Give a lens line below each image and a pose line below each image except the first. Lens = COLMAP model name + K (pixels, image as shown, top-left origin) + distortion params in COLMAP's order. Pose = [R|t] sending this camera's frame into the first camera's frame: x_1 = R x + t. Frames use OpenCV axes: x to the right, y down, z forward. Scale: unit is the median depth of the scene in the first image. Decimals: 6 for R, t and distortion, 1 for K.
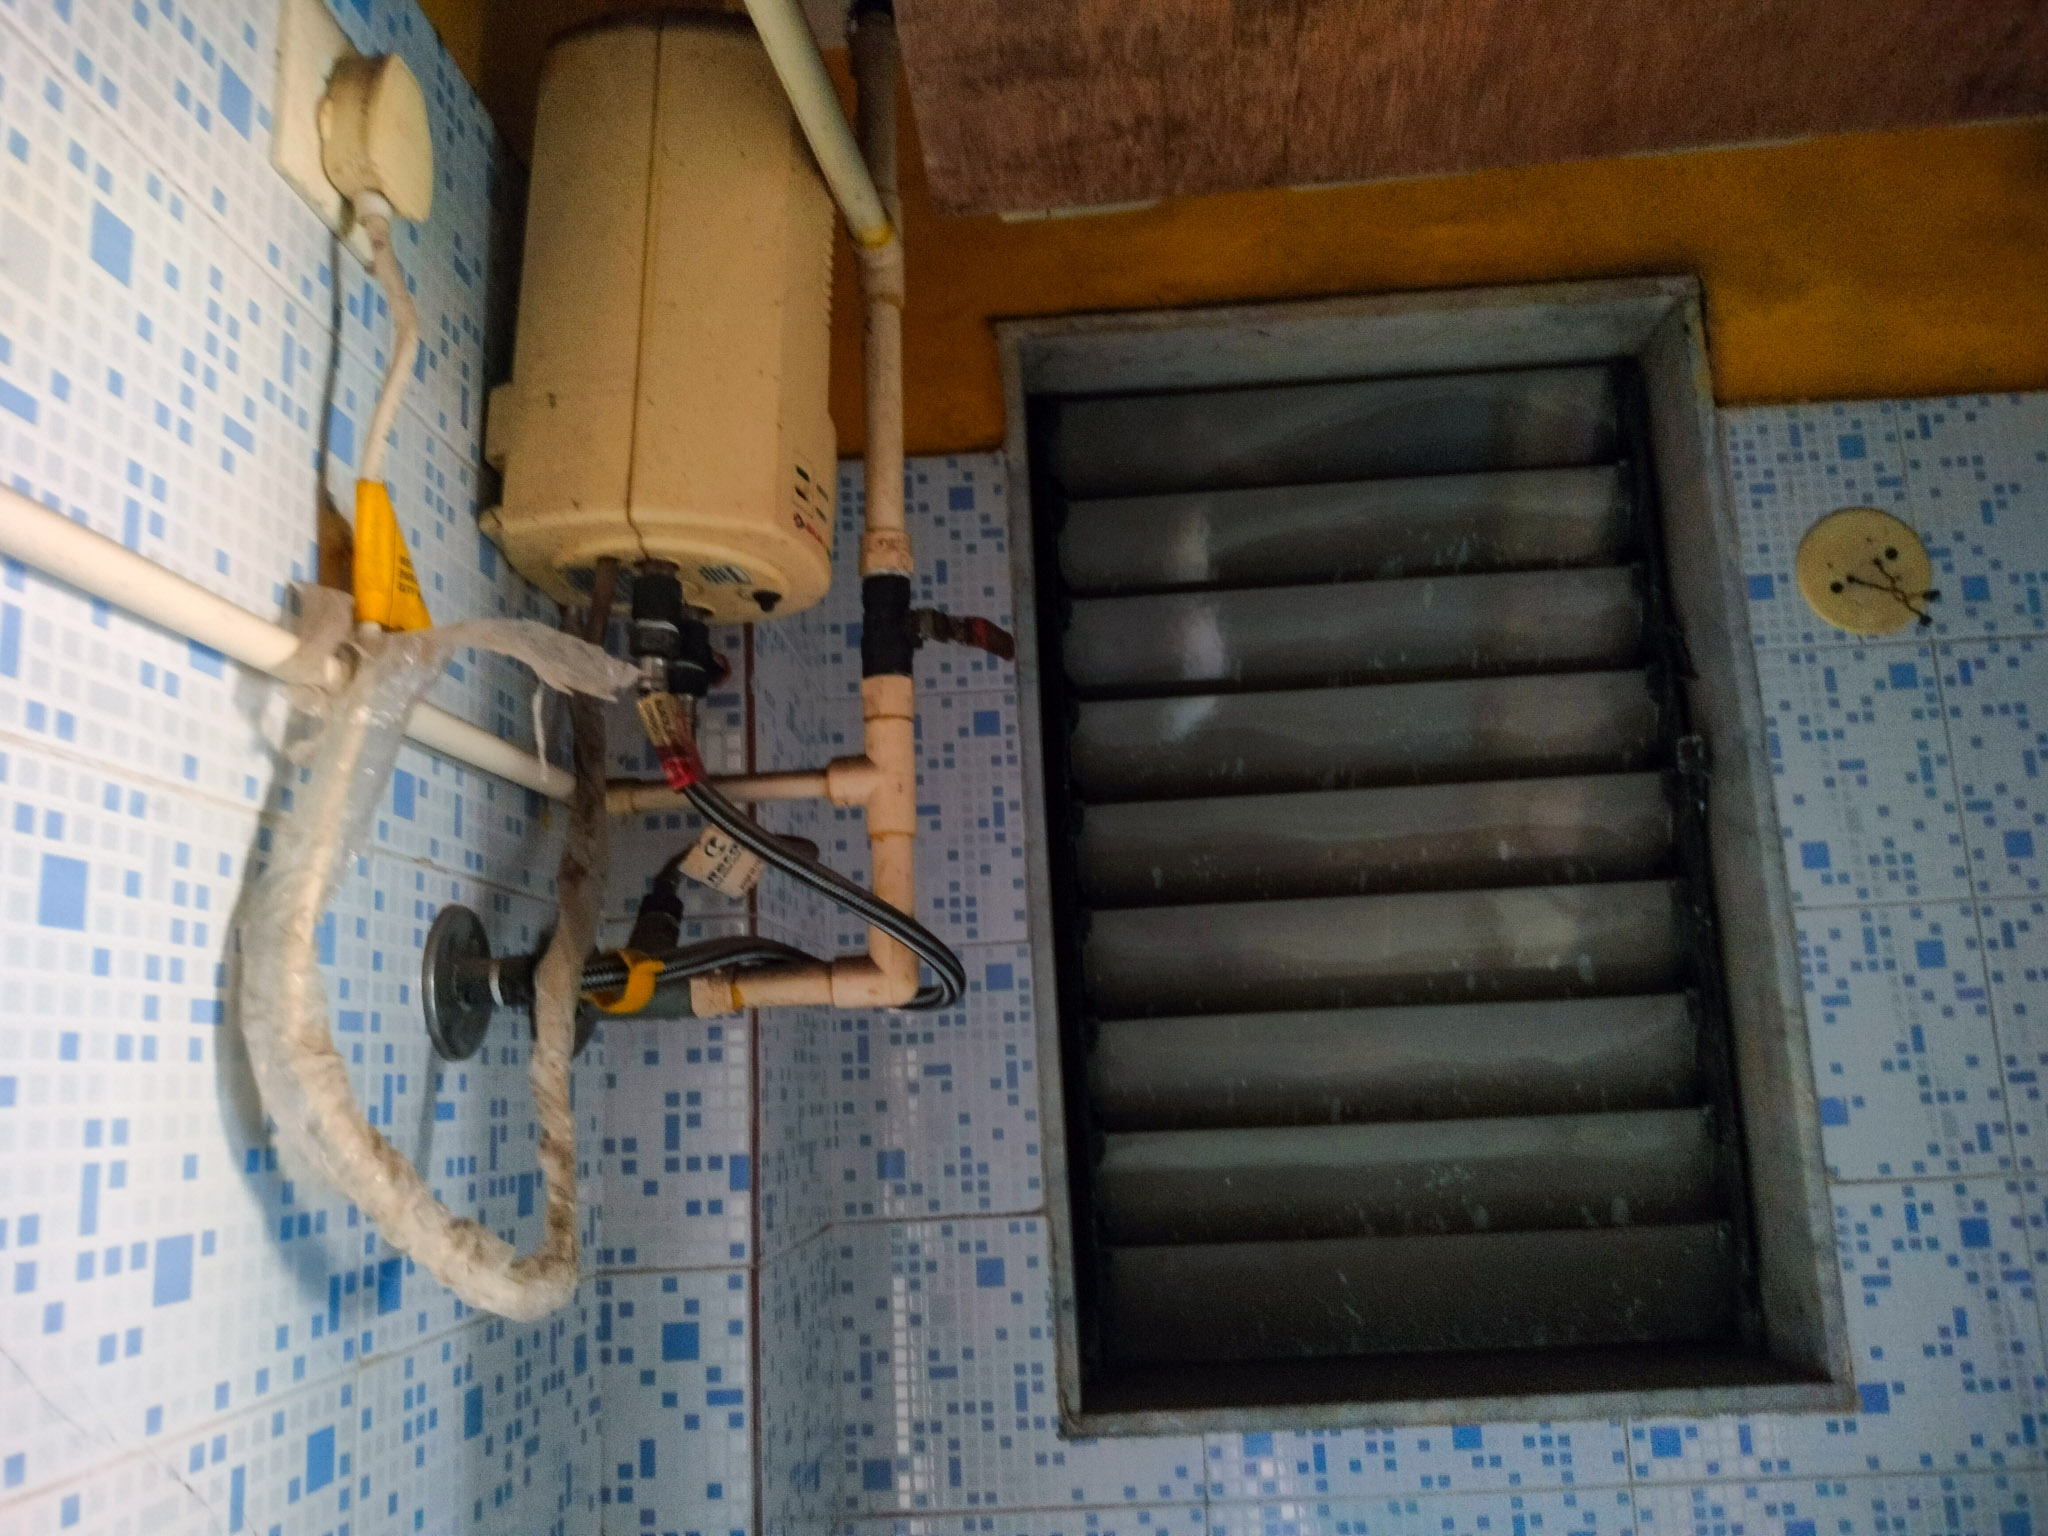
lens RADIAL K [[1548.2, 0, 1024.0], [0, 1548.2, 777.0], [0, 0, 1]] dist [0.072259, -0.112159]
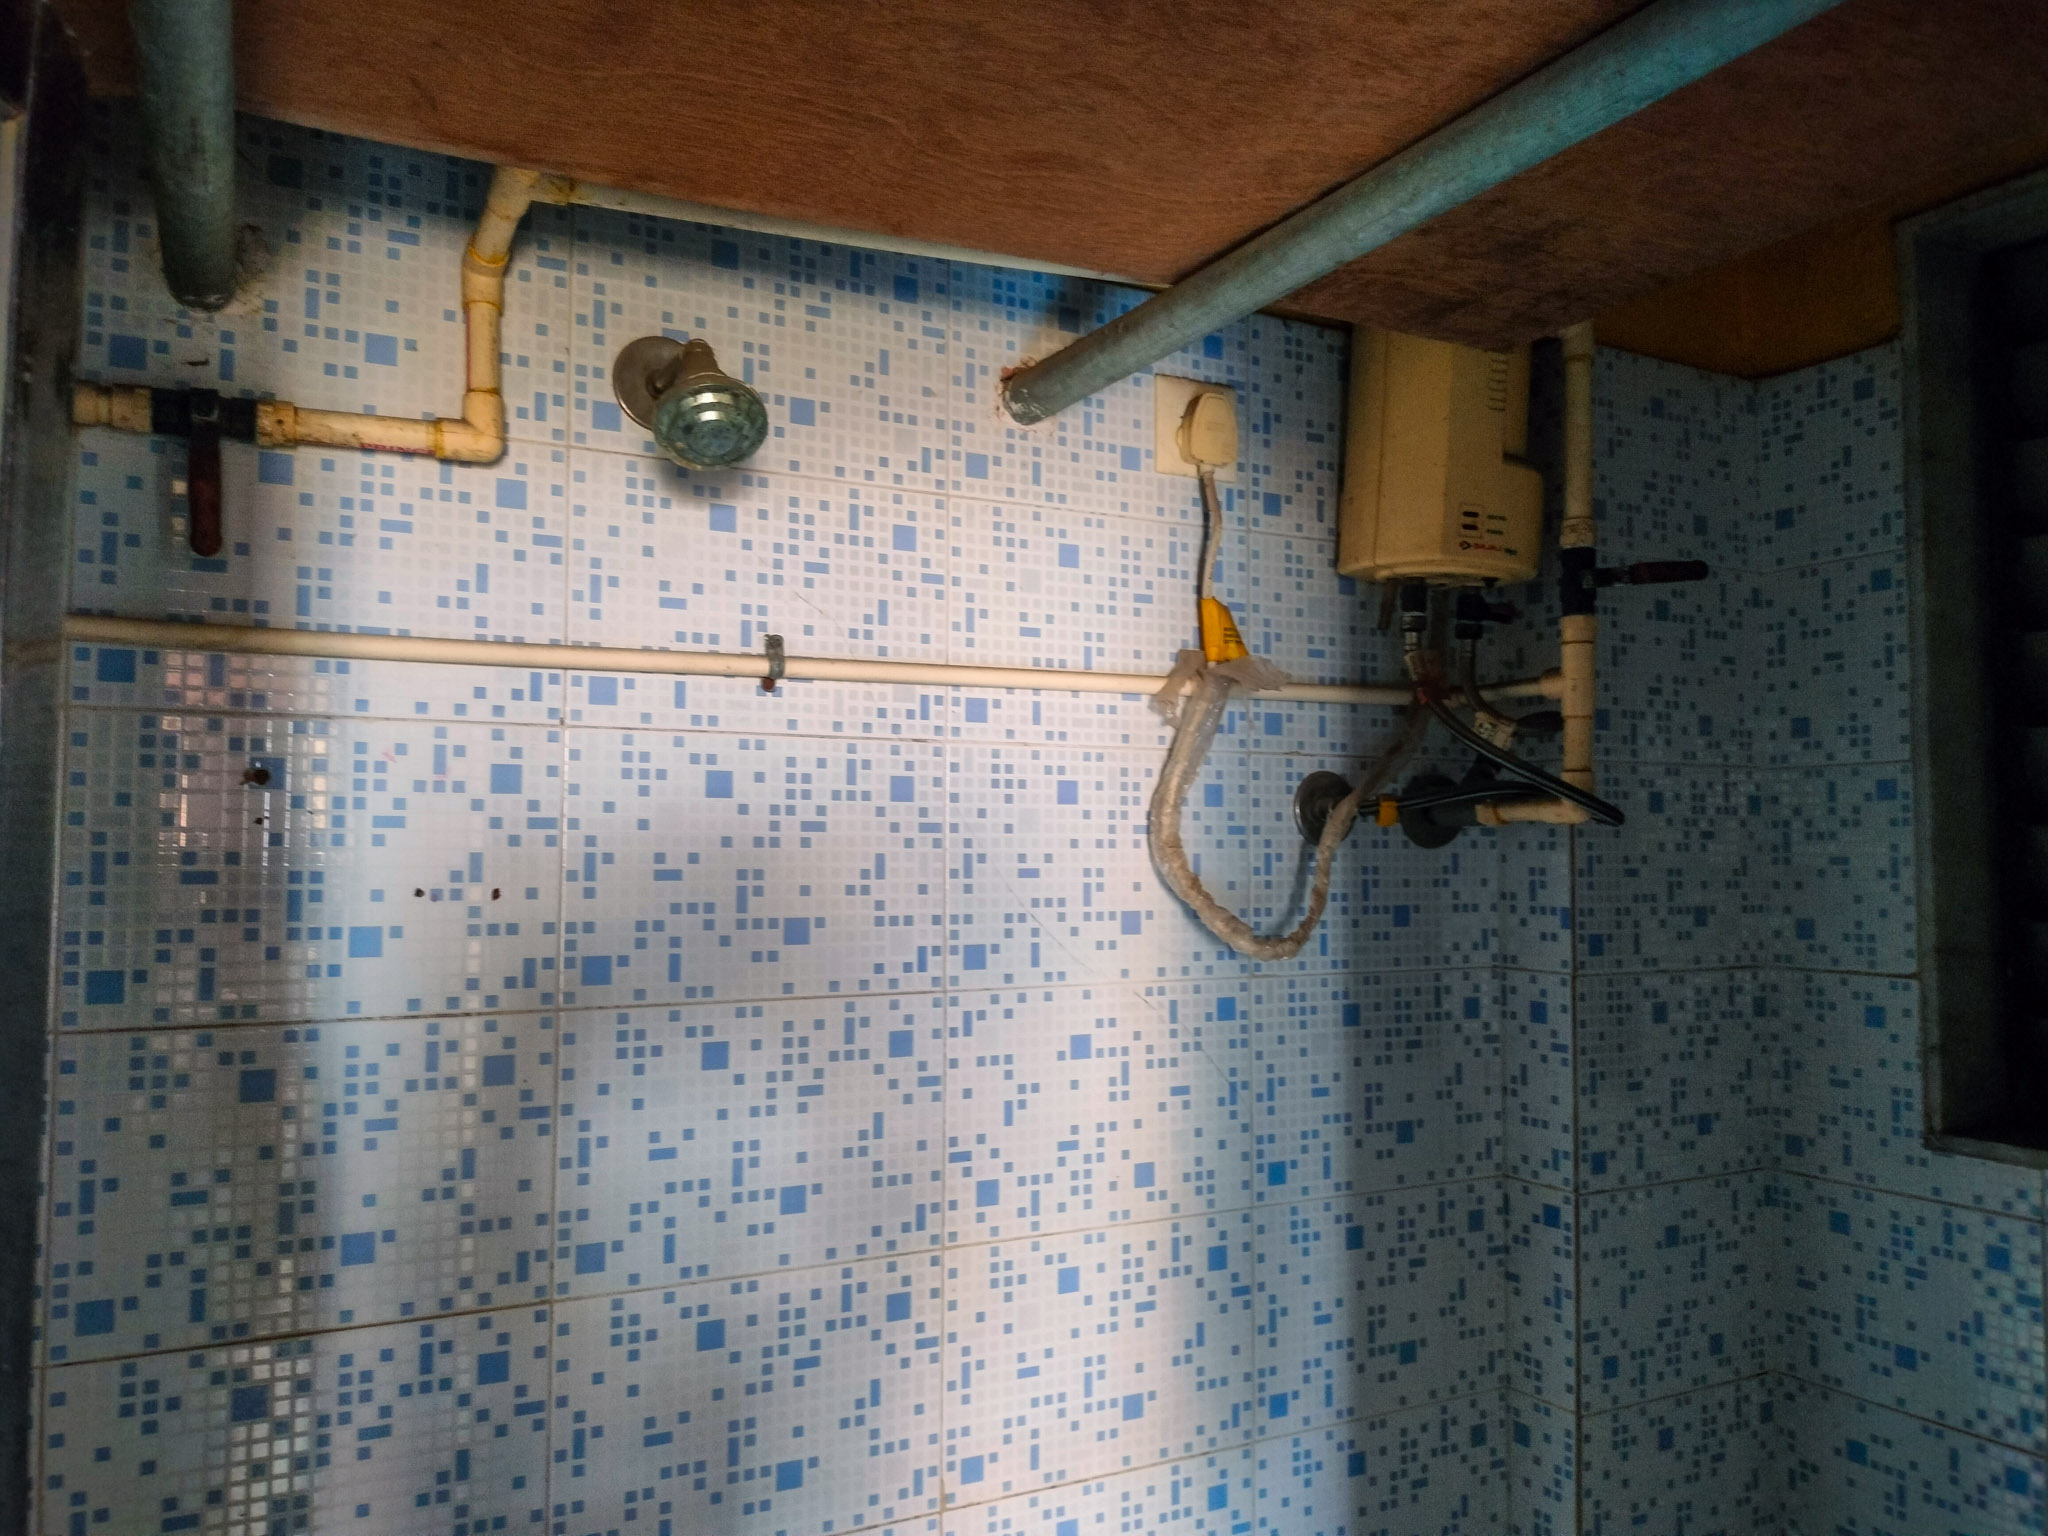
lens RADIAL K [[1494.6, 0, 1027.5], [0, 1494.6, 755.0], [0, 0, 1]] dist [0.006114, -0.022889]
pose [[0.516006, -0.008576, -0.856542, 0.694878], [0.136016, 0.988083, 0.072048, -0.082458], [0.845717, -0.153681, 0.511023, -0.196066]]
